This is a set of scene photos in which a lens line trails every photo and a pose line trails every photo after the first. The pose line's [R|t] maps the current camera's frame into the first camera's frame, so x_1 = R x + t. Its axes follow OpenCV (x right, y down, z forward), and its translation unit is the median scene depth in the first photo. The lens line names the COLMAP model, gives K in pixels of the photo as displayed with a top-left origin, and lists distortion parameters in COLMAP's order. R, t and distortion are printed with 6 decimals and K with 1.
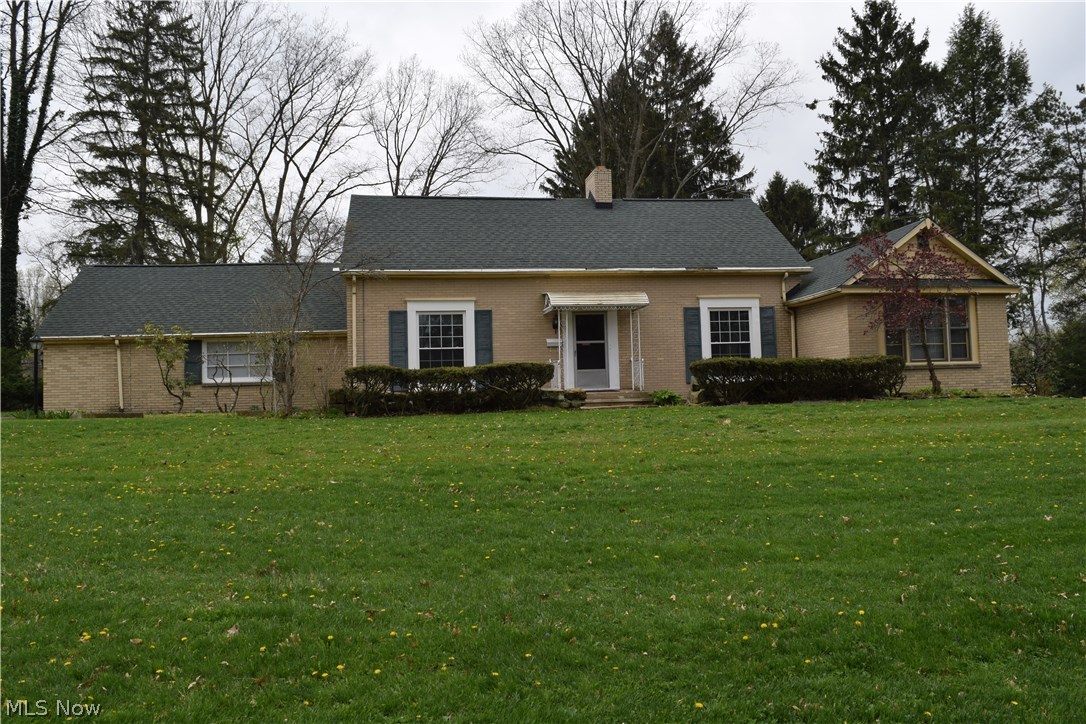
lens RADIAL K [[850.6, 0, 545.7], [0, 850.6, 355.2], [0, 0, 1]] dist [-0.089169, 0.008567]
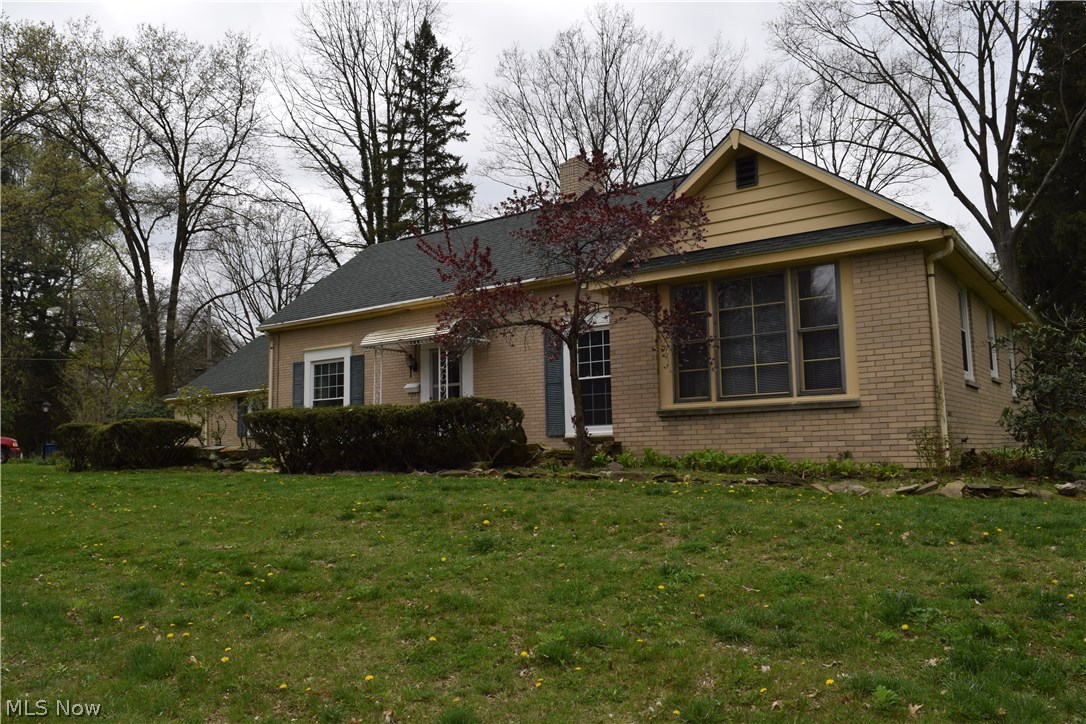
lens RADIAL K [[847.4, 0, 546.8], [0, 847.4, 356.7], [0, 0, 1]] dist [-0.078934, 0.008205]
pose [[0.700559, -0.064913, -0.710636, 0.721349], [0.037137, 0.997821, -0.054535, 0.005205], [0.712627, 0.011814, 0.701443, 0.520120]]
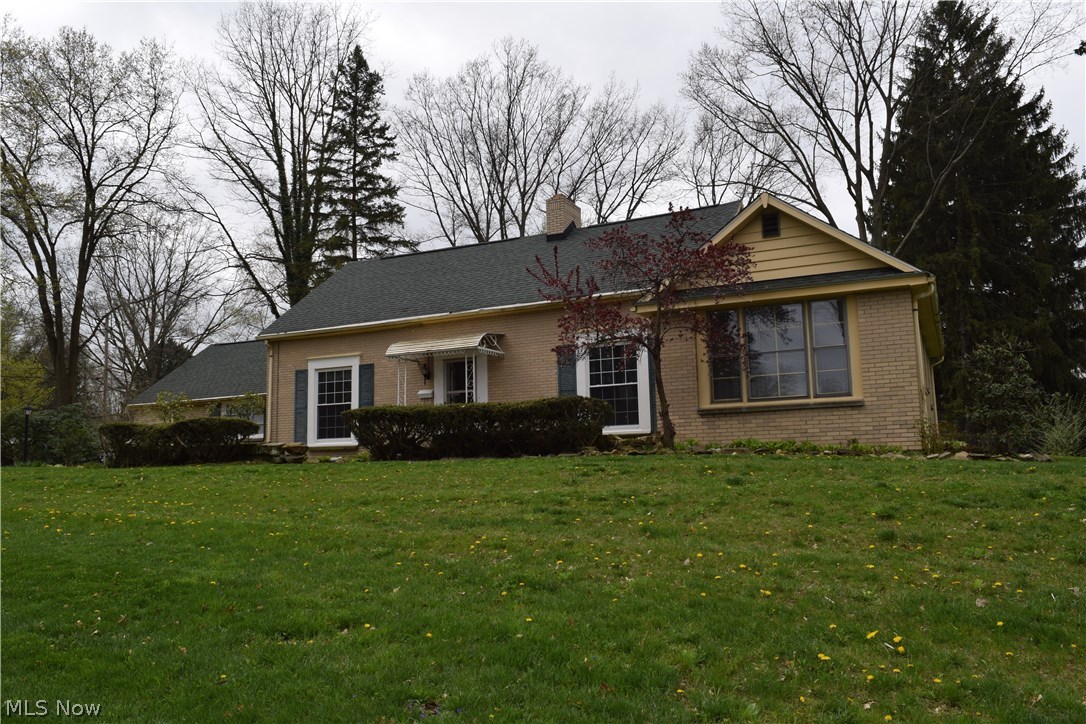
lens RADIAL K [[850.6, 0, 545.7], [0, 850.6, 355.2], [0, 0, 1]] dist [-0.089169, 0.008567]
pose [[0.814966, -0.066340, -0.575699, 0.680910], [0.030268, 0.996943, -0.072034, 0.014606], [0.578718, 0.041280, 0.814482, 0.317974]]
